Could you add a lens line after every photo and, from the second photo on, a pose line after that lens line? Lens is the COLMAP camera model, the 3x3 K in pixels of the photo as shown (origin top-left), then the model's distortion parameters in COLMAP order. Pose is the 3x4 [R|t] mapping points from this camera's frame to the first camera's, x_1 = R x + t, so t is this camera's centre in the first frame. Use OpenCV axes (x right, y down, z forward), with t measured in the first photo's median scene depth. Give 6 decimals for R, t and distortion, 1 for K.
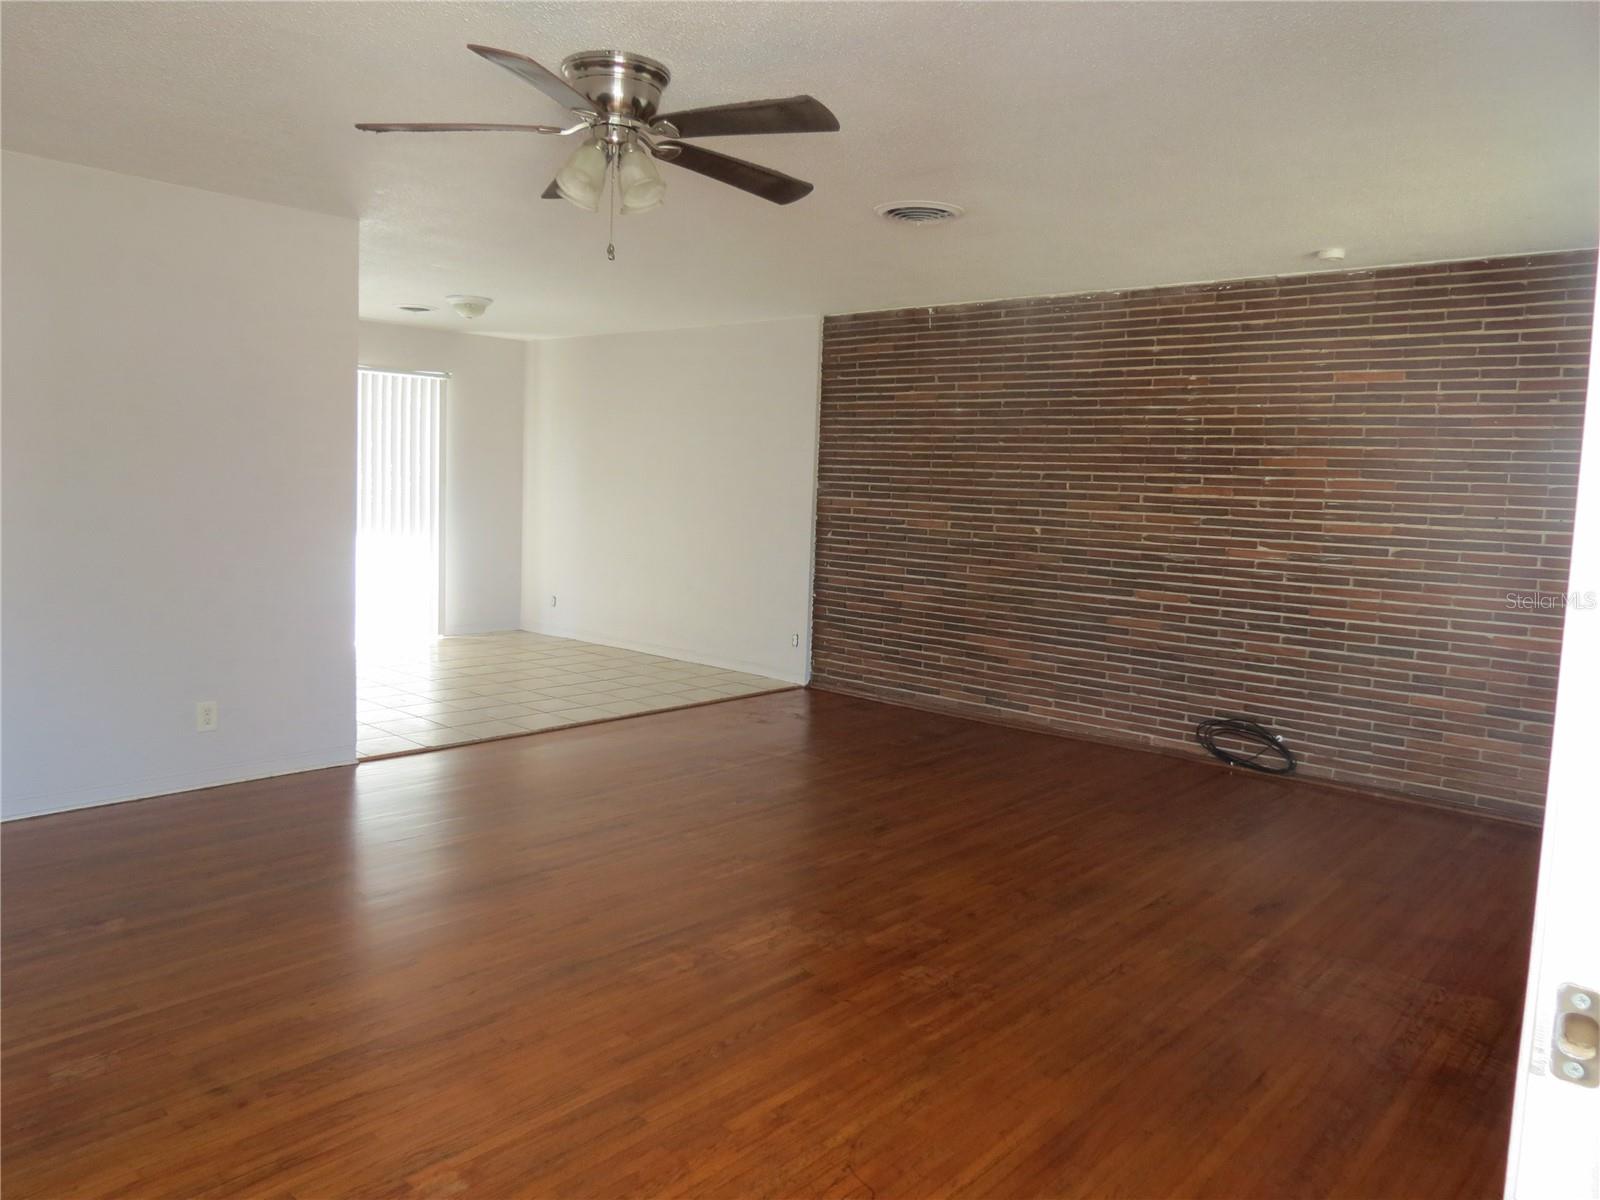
lens RADIAL K [[1154.6, 0, 800.0], [0, 1154.6, 600.0], [0, 0, 1]] dist [-0.008354, -0.001813]
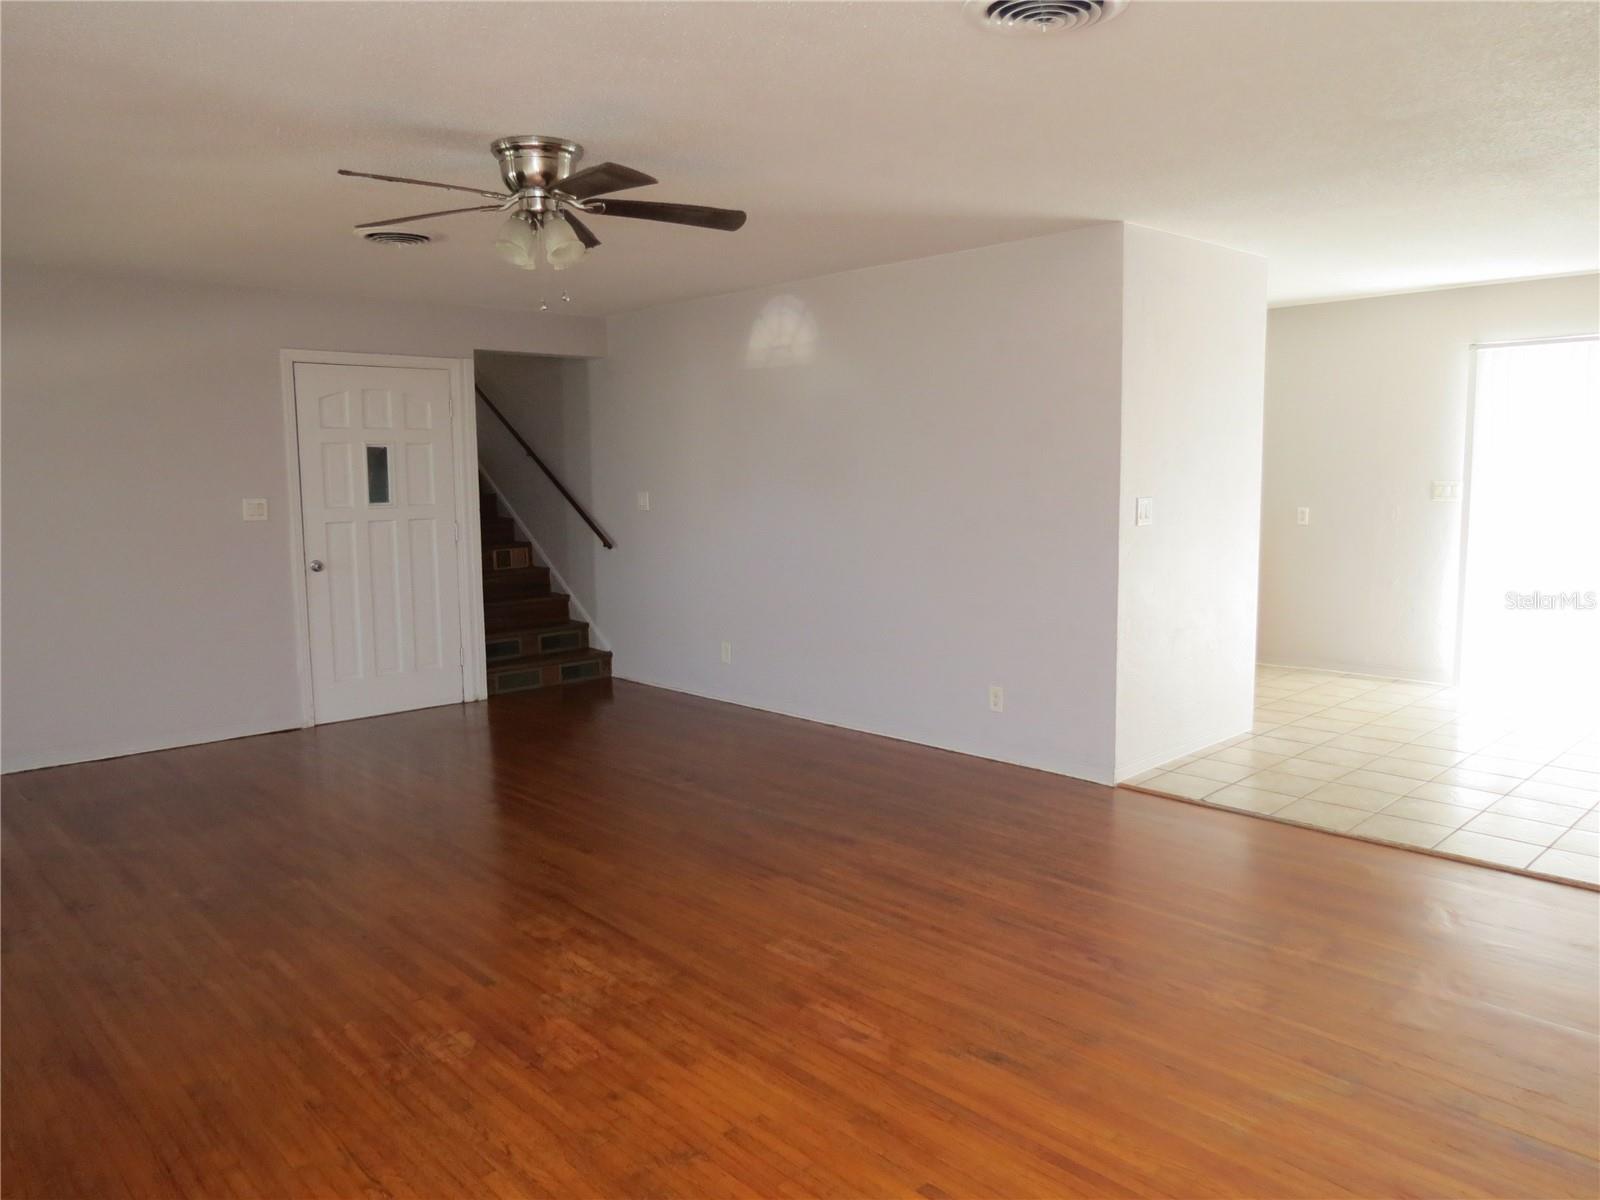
lens RADIAL K [[1125.9, 0, 800.0], [0, 1125.9, 600.0], [0, 0, 1]] dist [-0.044509, 0.044488]
pose [[-0.097543, 0.081410, -0.991896, 0.919509], [-0.092228, 0.991621, 0.090457, -0.123277], [0.990949, 0.100304, -0.089217, 1.313597]]
